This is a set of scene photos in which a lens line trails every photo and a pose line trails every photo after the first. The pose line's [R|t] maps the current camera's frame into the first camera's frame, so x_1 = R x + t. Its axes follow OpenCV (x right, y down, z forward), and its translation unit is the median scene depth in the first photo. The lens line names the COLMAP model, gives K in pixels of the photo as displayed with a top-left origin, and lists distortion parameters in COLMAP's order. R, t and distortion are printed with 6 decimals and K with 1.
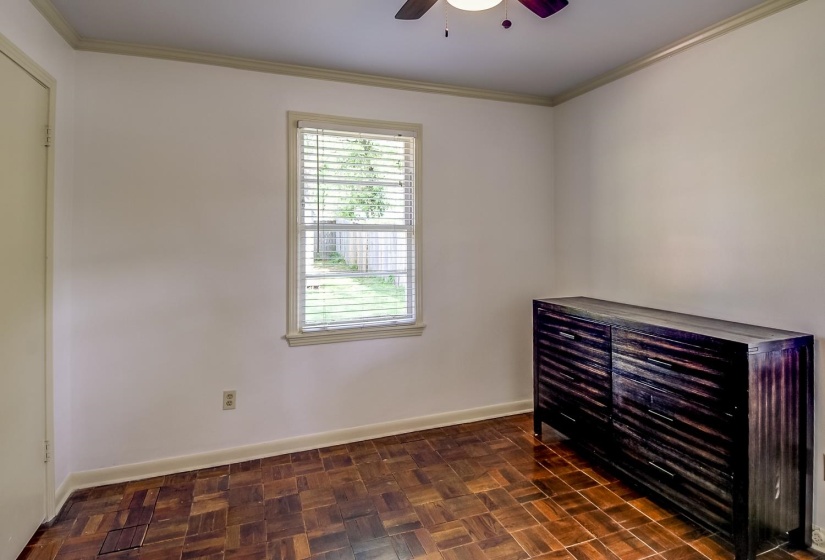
lens RADIAL K [[445.9, 0, 412.5], [0, 445.9, 280.0], [0, 0, 1]] dist [0.041658, -0.058593]
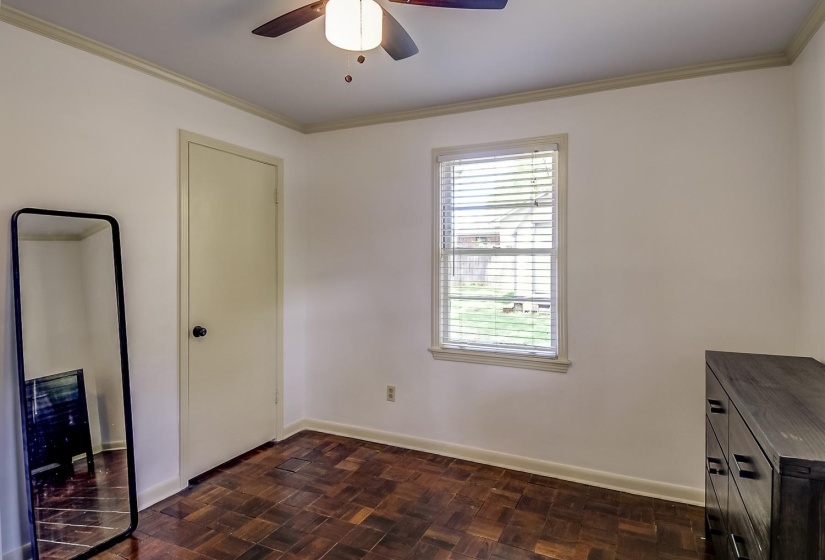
lens RADIAL K [[465.6, 0, 413.3], [0, 465.6, 308.5], [0, 0, 1]] dist [-0.002565, -0.002114]
pose [[0.680018, 0.081457, -0.728657, 0.533583], [-0.071750, 0.996433, 0.044431, -0.025007], [0.729677, 0.022067, 0.683436, 0.166219]]
